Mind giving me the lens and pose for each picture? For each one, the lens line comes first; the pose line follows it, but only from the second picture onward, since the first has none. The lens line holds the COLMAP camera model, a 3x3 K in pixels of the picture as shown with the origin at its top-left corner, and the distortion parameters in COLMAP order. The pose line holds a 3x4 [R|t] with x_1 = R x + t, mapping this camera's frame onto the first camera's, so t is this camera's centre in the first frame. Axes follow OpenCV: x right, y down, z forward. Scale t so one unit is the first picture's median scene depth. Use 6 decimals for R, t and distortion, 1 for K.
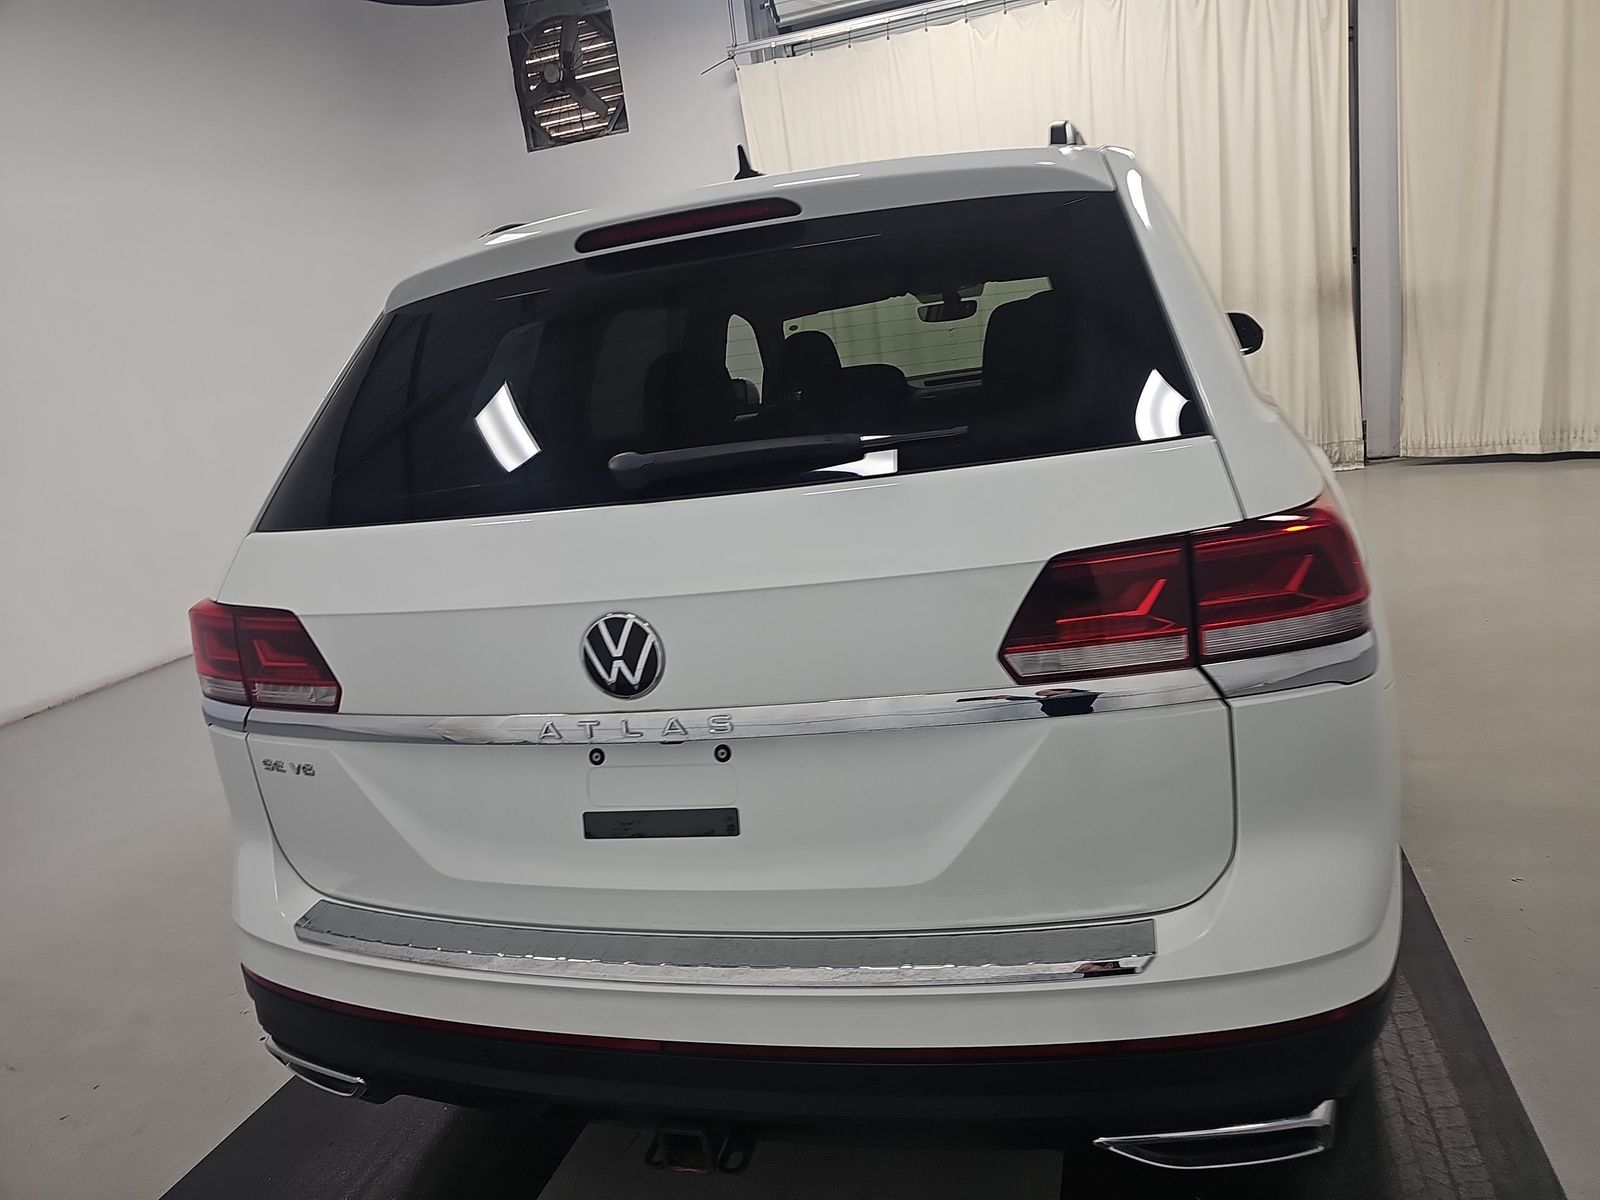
lens RADIAL K [[1098.7, 0, 820.9], [0, 1098.7, 593.7], [0, 0, 1]] dist [0.021976, -0.001528]
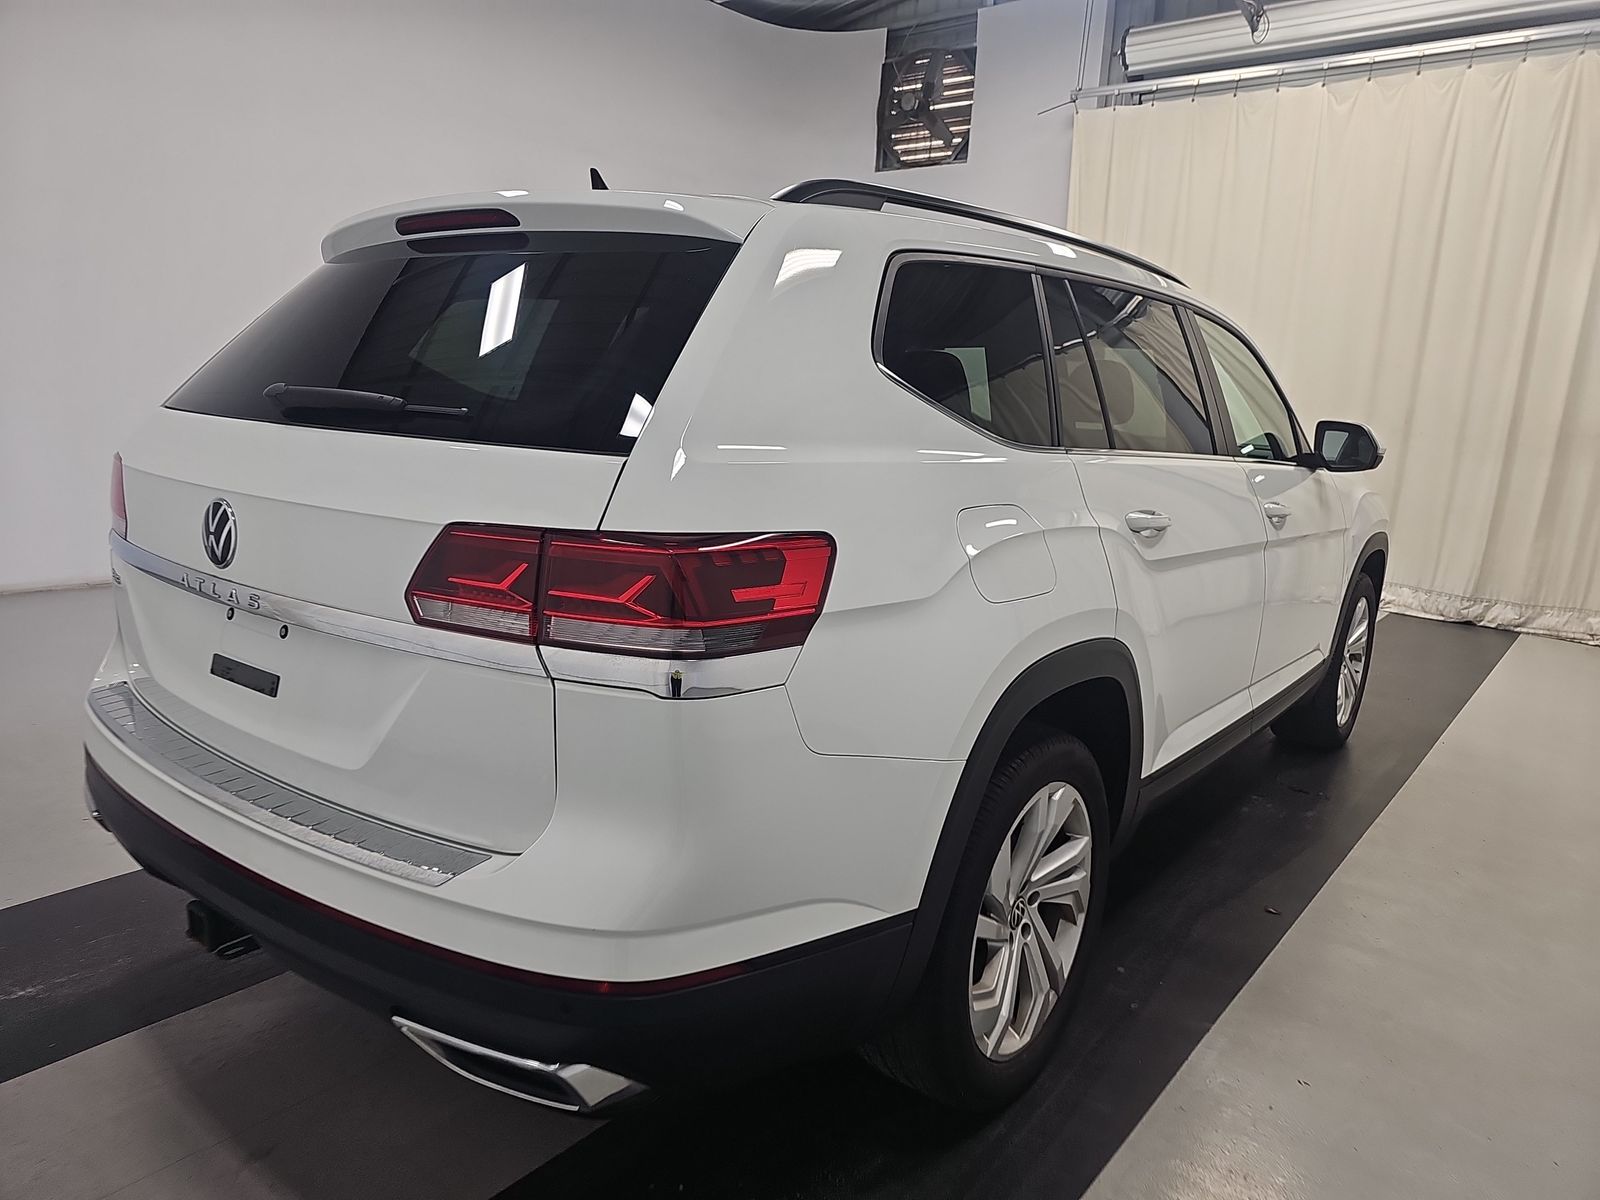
lens RADIAL K [[1107.3, 0, 800.0], [0, 1107.3, 600.0], [0, 0, 1]] dist [0.006005, 0.009514]
pose [[0.905851, 0.243312, -0.346748, 0.152623], [-0.250197, 0.967859, 0.025525, -0.012043], [0.341814, 0.063634, 0.937611, 0.002414]]
